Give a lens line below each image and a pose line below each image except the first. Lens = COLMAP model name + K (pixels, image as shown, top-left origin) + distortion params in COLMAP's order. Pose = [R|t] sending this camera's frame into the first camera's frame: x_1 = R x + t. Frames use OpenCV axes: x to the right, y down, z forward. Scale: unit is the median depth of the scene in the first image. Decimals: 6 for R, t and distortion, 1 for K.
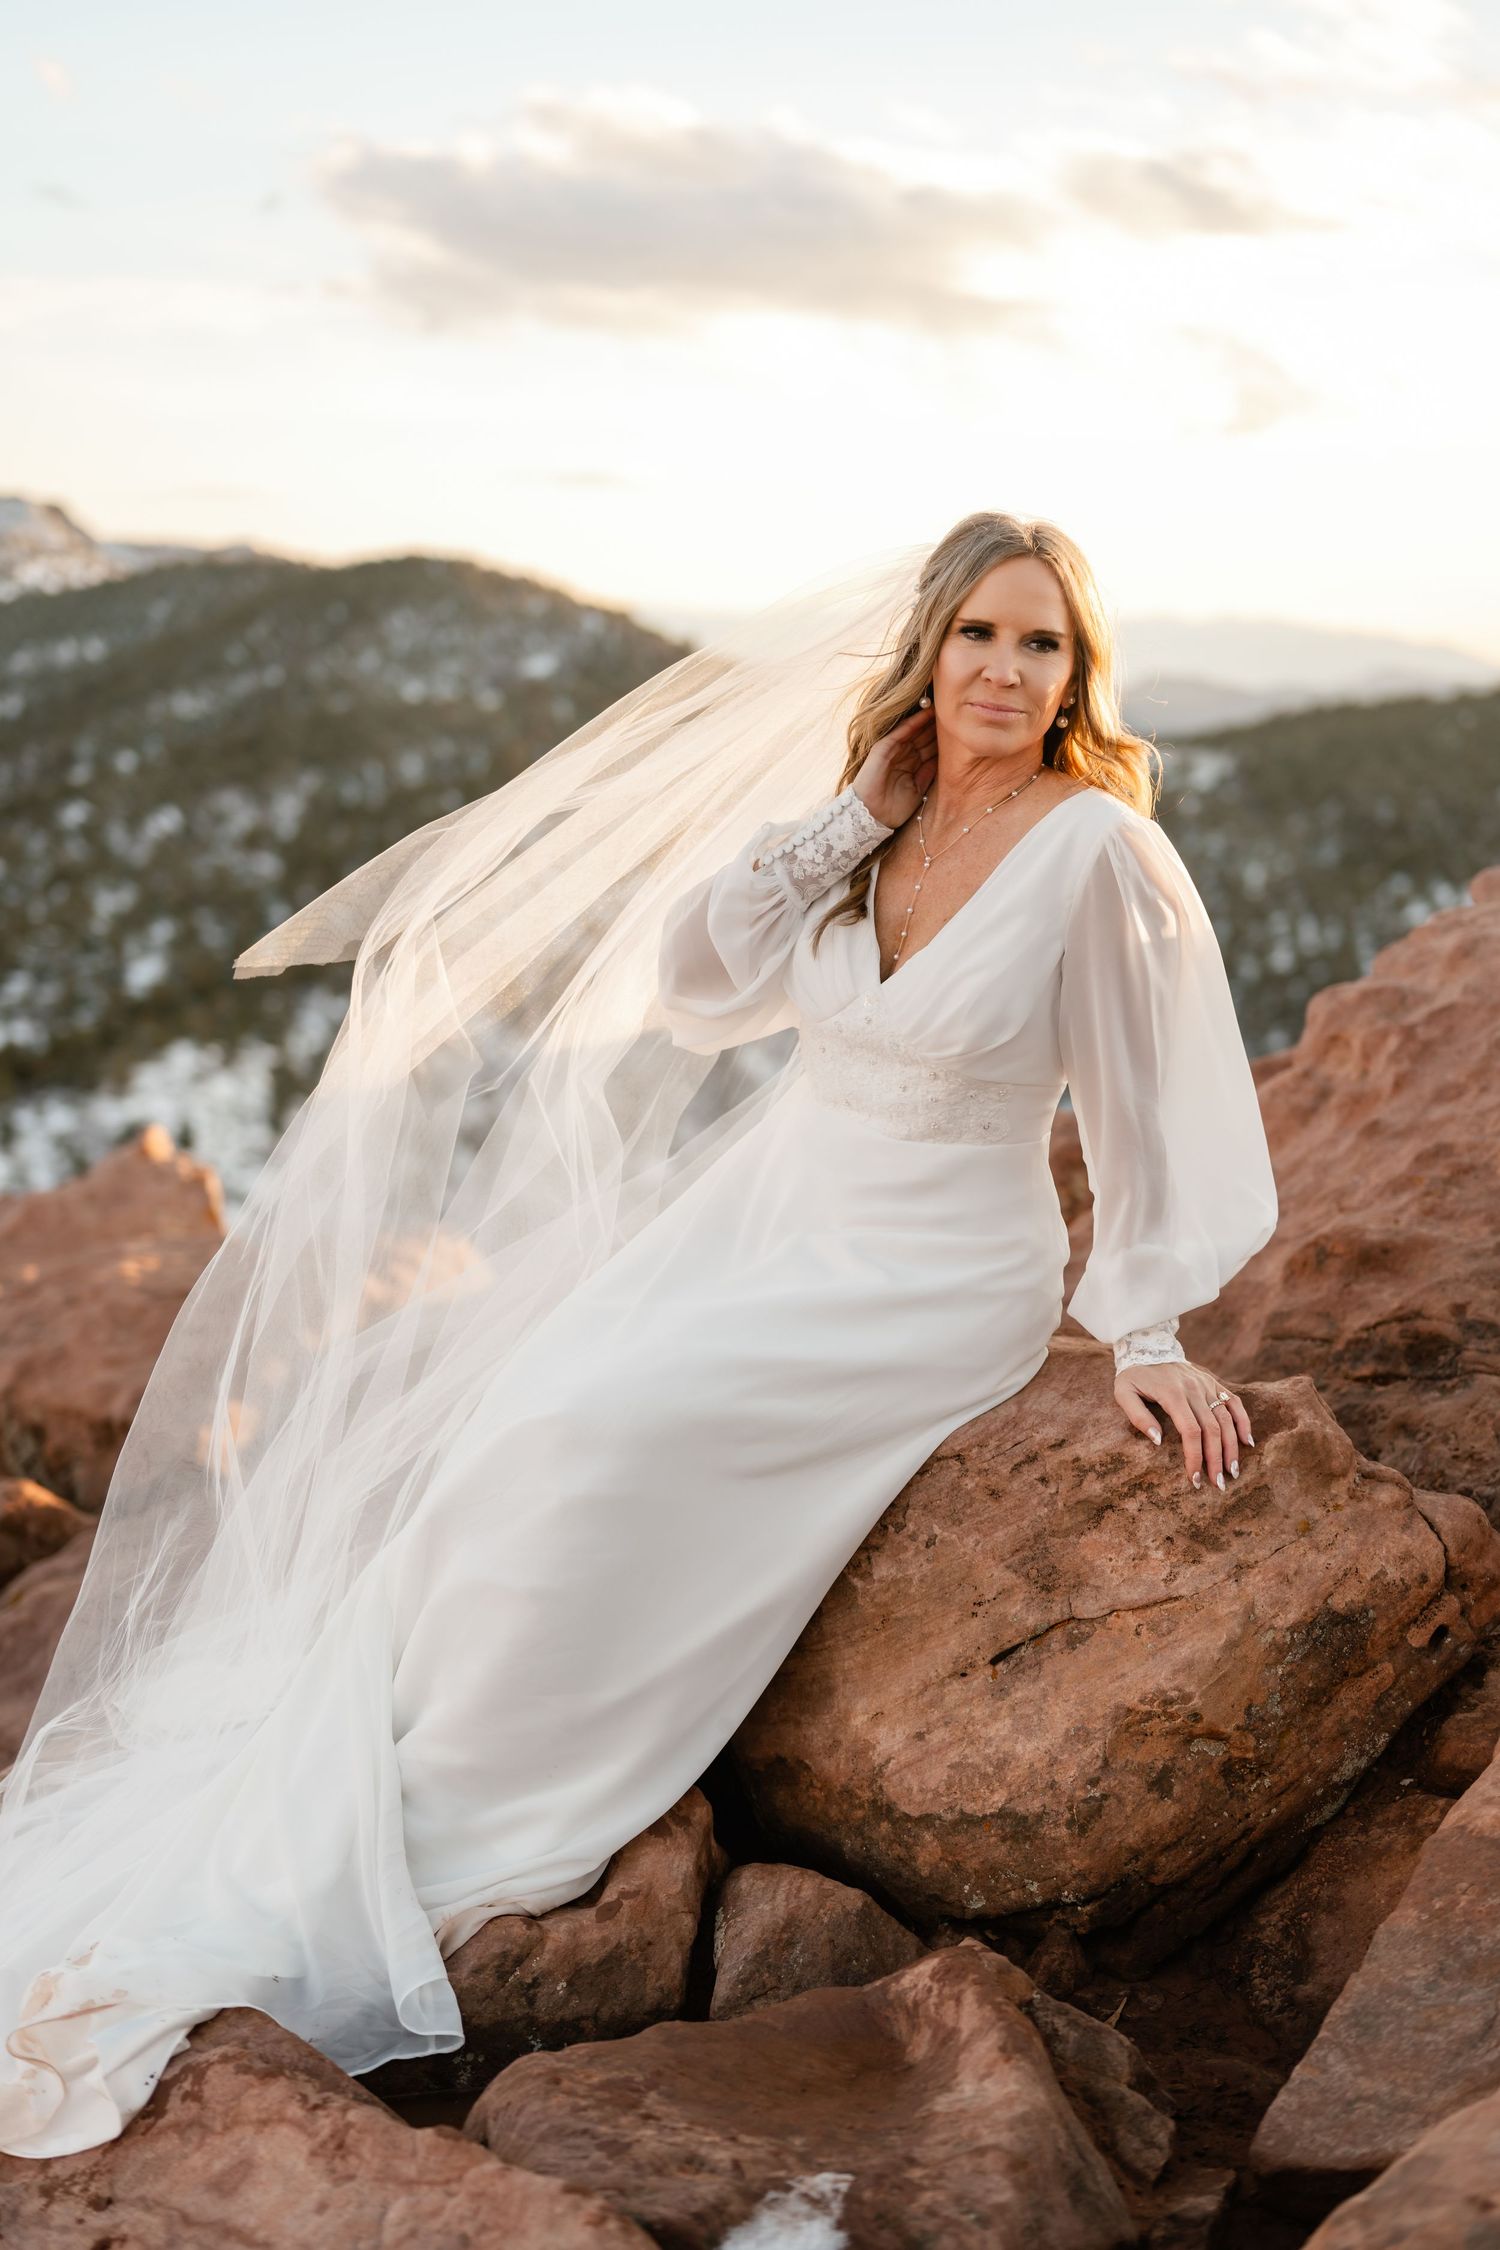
lens RADIAL K [[3218.8, 0, 732.5], [0, 3218.8, 1131.6], [0, 0, 1]] dist [0.007288, 0.000000]
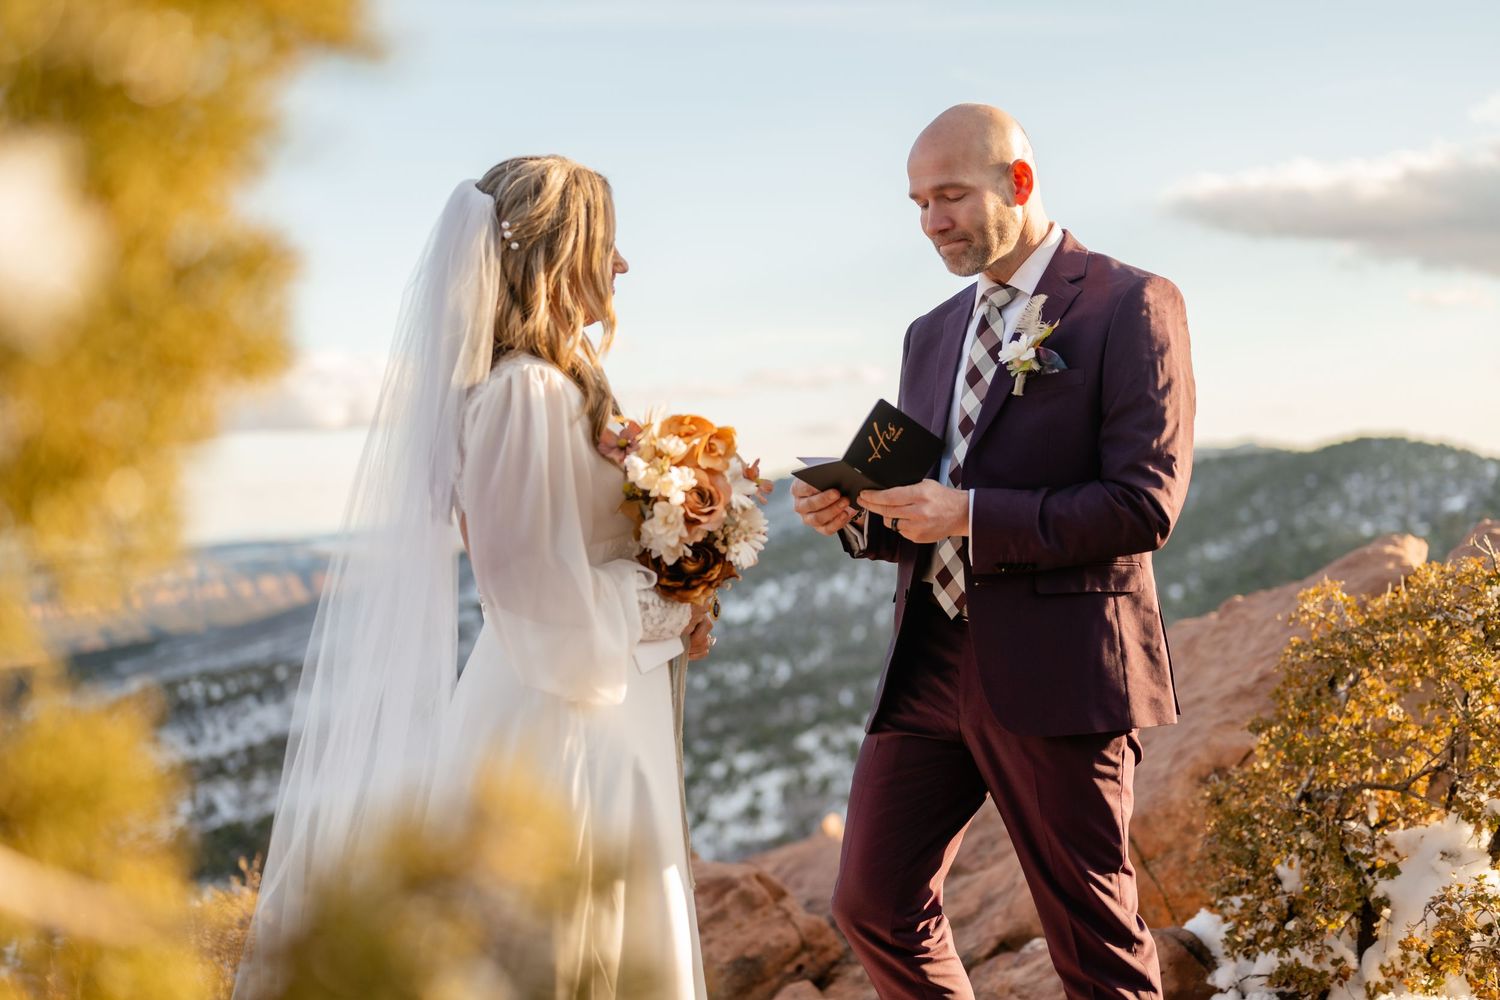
lens RADIAL K [[2145.9, 0, 764.5], [0, 2145.9, 504.0], [0, 0, 1]] dist [0.007288, 0.000000]
pose [[0.926465, -0.093913, -0.364477, 0.870594], [0.036415, 0.986193, -0.161545, 0.066369], [0.374616, 0.136393, 0.917093, -0.659061]]
